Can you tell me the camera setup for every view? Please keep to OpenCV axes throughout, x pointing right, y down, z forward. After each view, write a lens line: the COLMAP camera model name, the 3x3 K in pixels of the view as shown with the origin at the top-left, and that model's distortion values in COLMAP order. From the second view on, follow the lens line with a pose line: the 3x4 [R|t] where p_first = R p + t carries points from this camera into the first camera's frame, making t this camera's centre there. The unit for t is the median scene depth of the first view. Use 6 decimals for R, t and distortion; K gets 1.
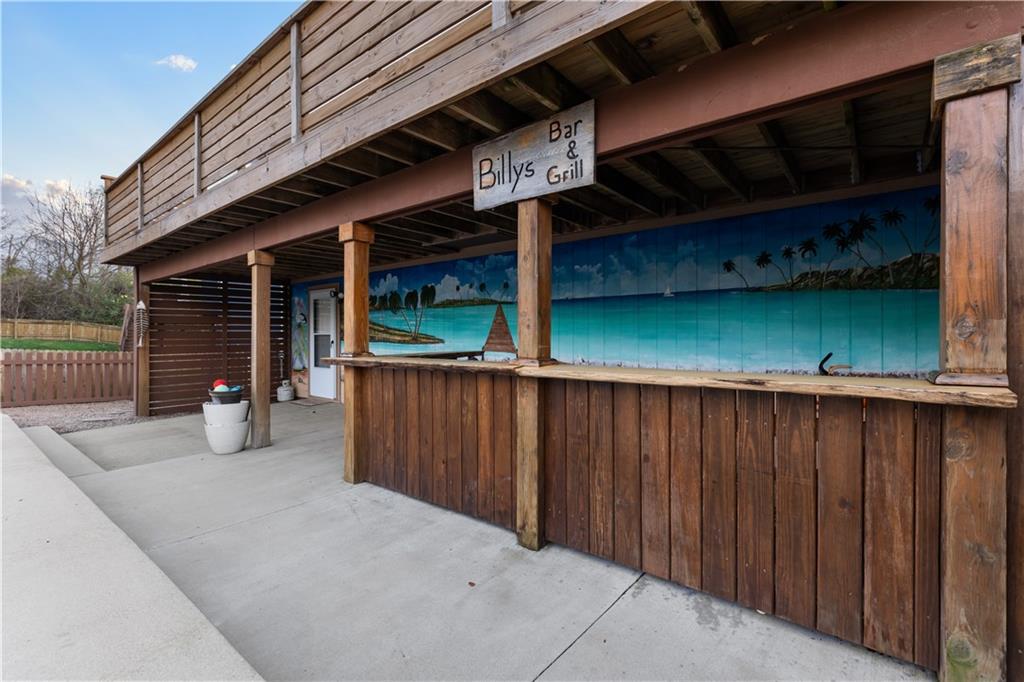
lens RADIAL K [[459.1, 0, 518.9], [0, 459.1, 337.0], [0, 0, 1]] dist [-0.000508, -0.000550]
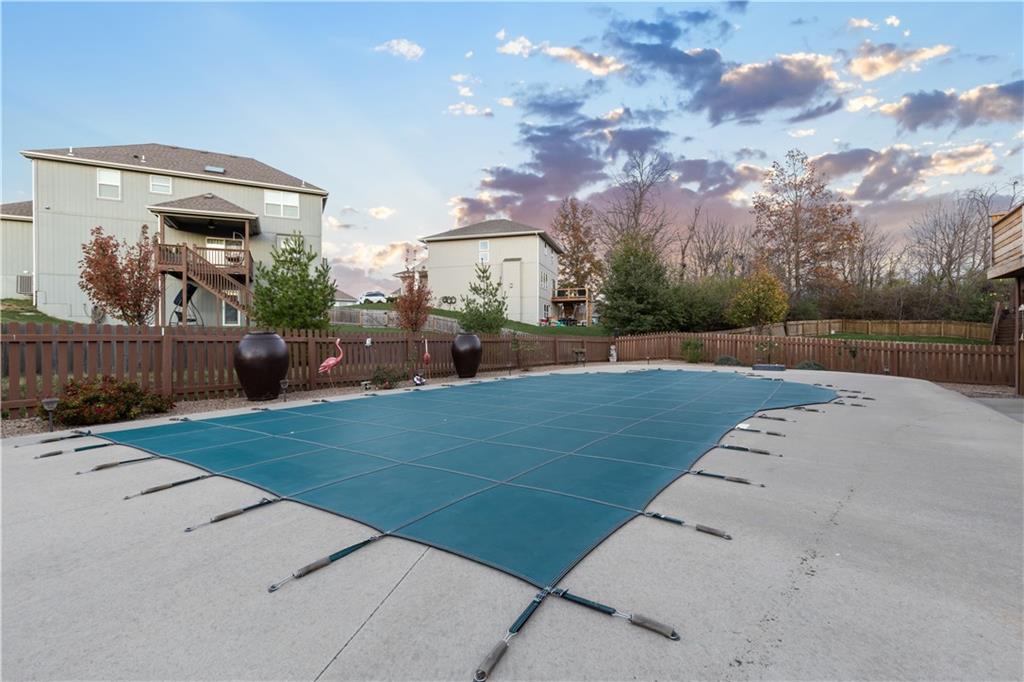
lens RADIAL K [[460.8, 0, 520.0], [0, 460.8, 331.7], [0, 0, 1]] dist [0.001267, 0.000137]
pose [[0.070192, -0.004096, -0.997525, 0.361500], [-0.002037, 0.999989, -0.004249, 0.004376], [0.997531, 0.002331, 0.070183, -0.487583]]
